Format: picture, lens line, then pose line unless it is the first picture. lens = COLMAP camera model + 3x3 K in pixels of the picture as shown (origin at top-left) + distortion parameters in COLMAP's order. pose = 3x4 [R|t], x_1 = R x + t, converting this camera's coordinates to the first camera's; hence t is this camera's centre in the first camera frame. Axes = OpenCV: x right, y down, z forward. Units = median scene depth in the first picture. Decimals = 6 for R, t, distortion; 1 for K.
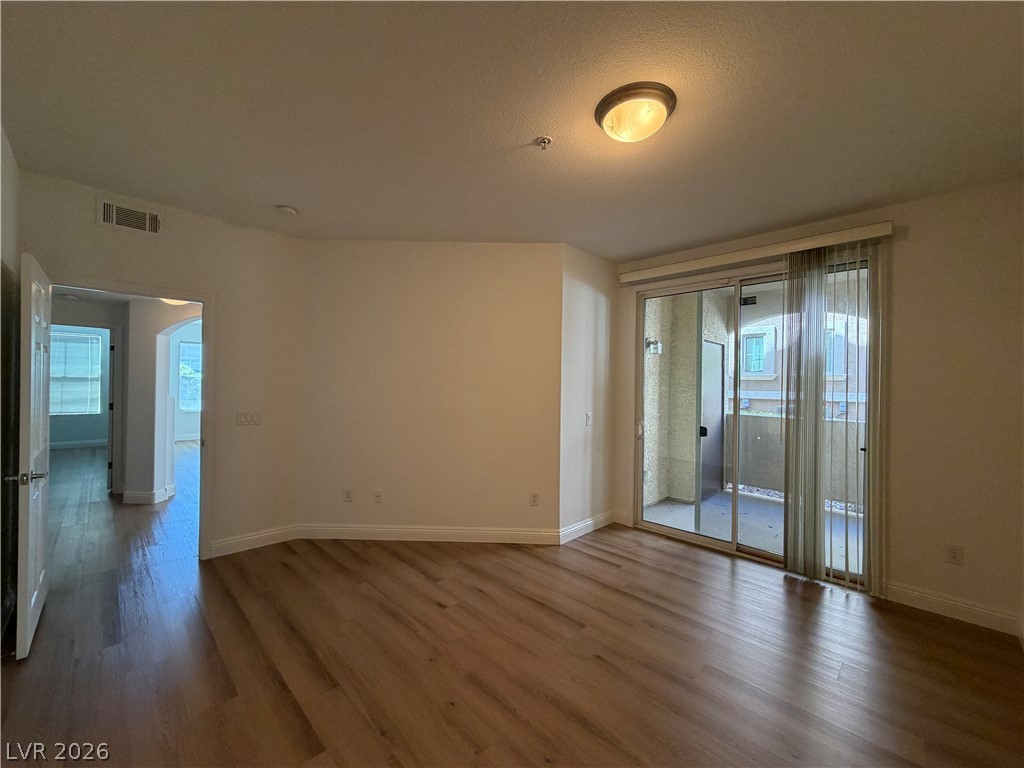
lens RADIAL K [[408.3, 0, 512.0], [0, 408.3, 384.0], [0, 0, 1]] dist [0.001471, 0.000240]
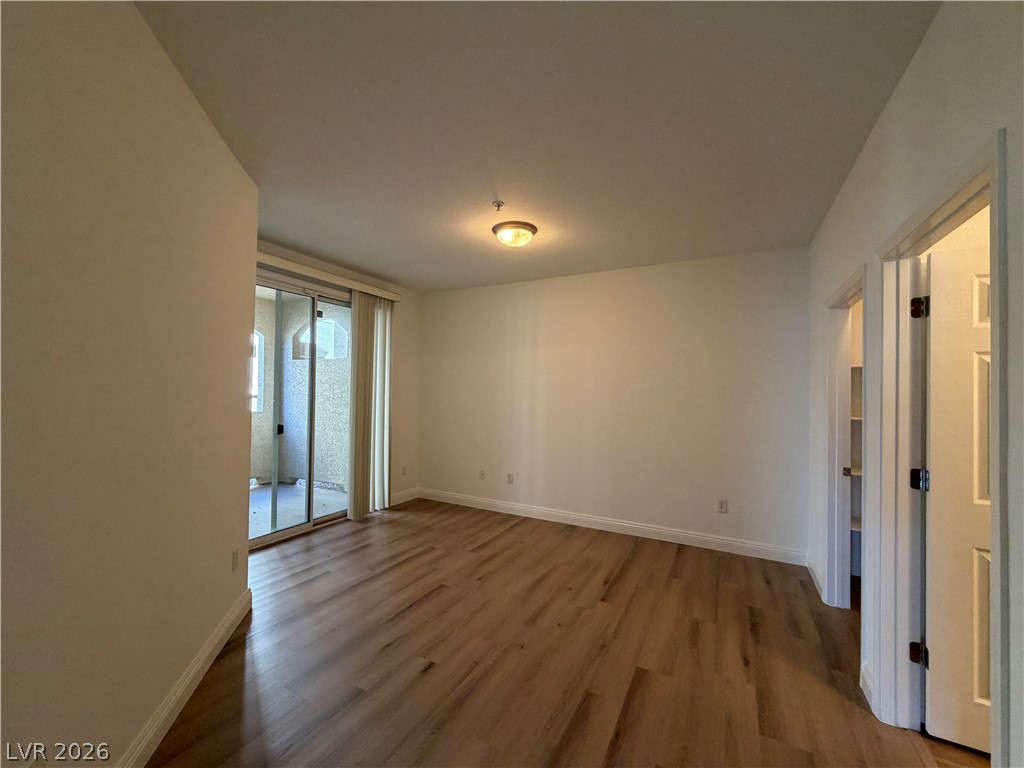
lens RADIAL K [[408.0, 0, 507.4], [0, 408.0, 384.7], [0, 0, 1]] dist [-0.001067, 0.000083]
pose [[-0.281424, -0.003362, 0.959577, -0.969857], [-0.024445, 0.999694, -0.003667, -0.007032], [-0.959272, -0.024489, -0.281421, 1.085013]]
